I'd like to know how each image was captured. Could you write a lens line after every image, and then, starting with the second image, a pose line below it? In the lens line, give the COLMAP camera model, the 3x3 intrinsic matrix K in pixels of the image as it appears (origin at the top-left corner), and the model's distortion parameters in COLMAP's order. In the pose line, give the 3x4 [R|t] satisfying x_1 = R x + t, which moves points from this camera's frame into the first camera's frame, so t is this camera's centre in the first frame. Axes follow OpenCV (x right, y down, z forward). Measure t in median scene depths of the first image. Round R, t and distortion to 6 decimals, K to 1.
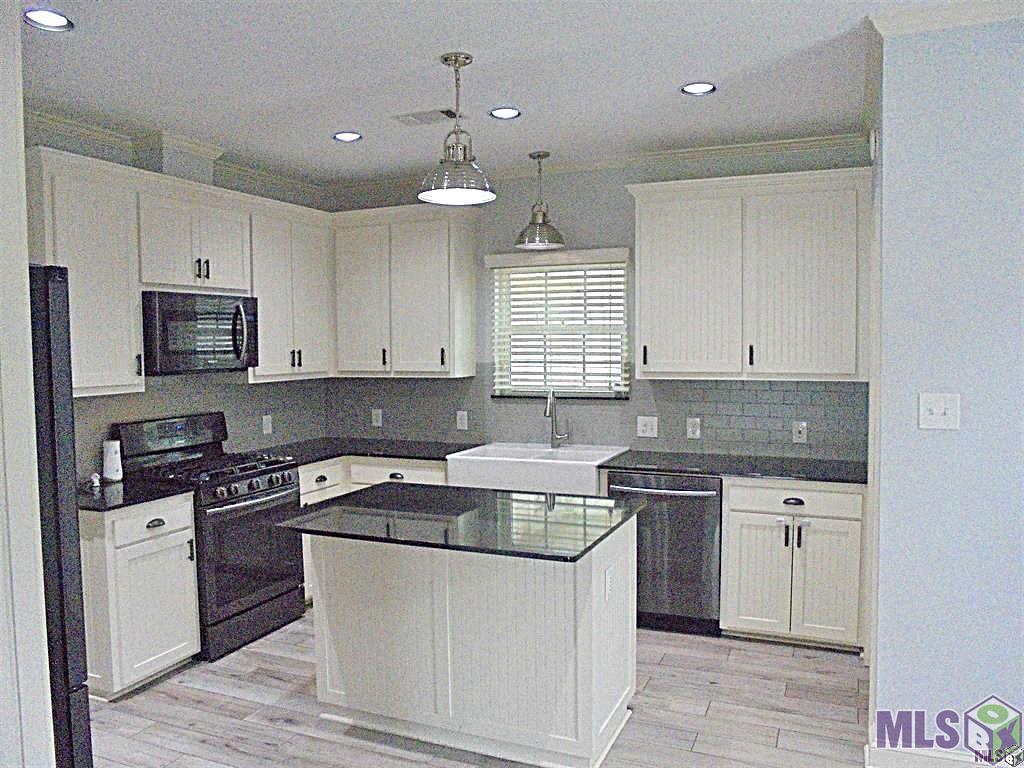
lens RADIAL K [[784.9, 0, 512.0], [0, 784.9, 384.0], [0, 0, 1]] dist [-0.161050, 0.155127]
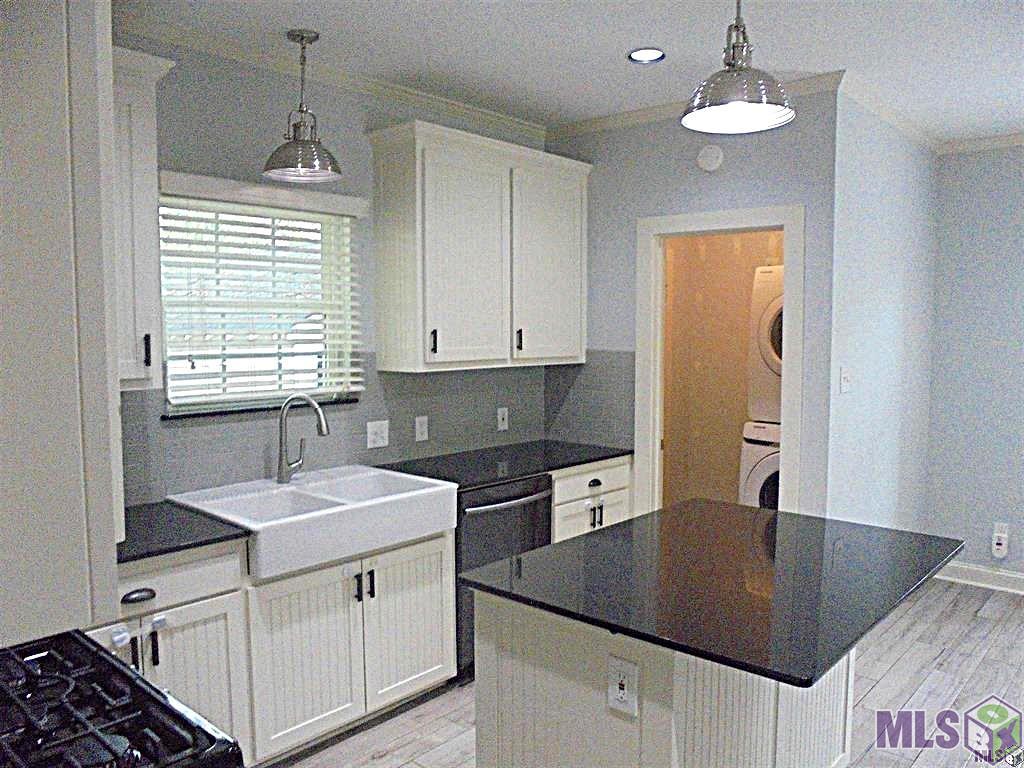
lens RADIAL K [[784.9, 0, 512.0], [0, 784.9, 384.0], [0, 0, 1]] dist [-0.161050, 0.155127]
pose [[0.301300, -0.056625, 0.951847, -0.533622], [0.048031, 0.997869, 0.044158, -0.023906], [-0.952319, 0.032413, 0.303377, 0.648754]]
